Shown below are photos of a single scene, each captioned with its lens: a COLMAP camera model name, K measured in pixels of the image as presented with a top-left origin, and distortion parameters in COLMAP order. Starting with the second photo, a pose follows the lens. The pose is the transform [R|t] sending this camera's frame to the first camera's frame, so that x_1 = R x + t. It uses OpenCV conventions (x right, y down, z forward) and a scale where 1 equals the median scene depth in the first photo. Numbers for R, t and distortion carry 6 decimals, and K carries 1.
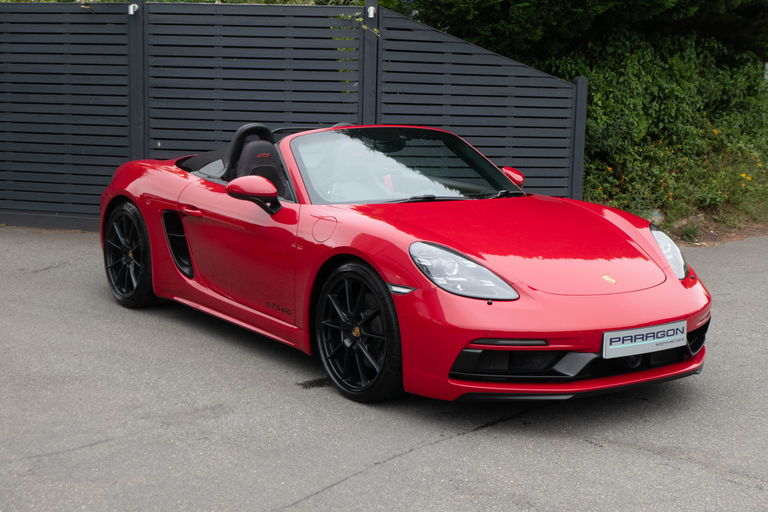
lens RADIAL K [[1242.4, 0, 388.2], [0, 1242.4, 256.0], [0, 0, 1]] dist [-0.012108, 0.000000]
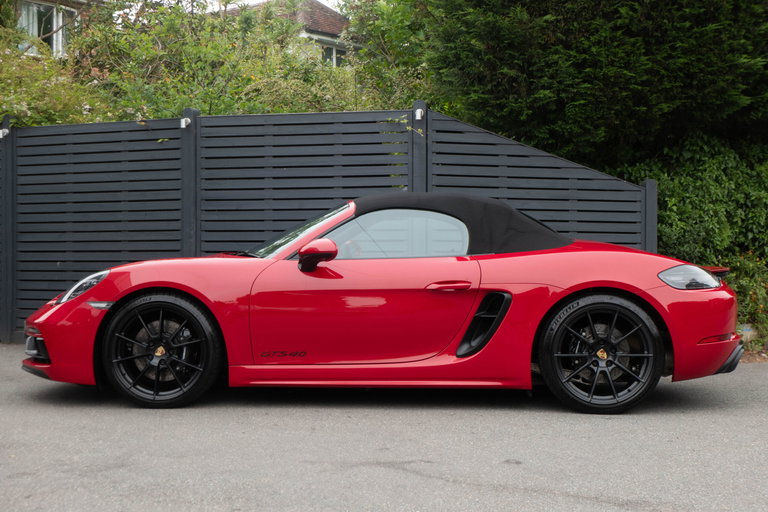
lens RADIAL K [[1242.4, 0, 378.9], [0, 1242.4, 258.1], [0, 0, 1]] dist [-0.012108, 0.000000]
pose [[0.988992, -0.023443, -0.146101, 0.090394], [0.001170, 0.988578, -0.150704, 0.058703], [0.147965, 0.148874, 0.977723, 0.056600]]
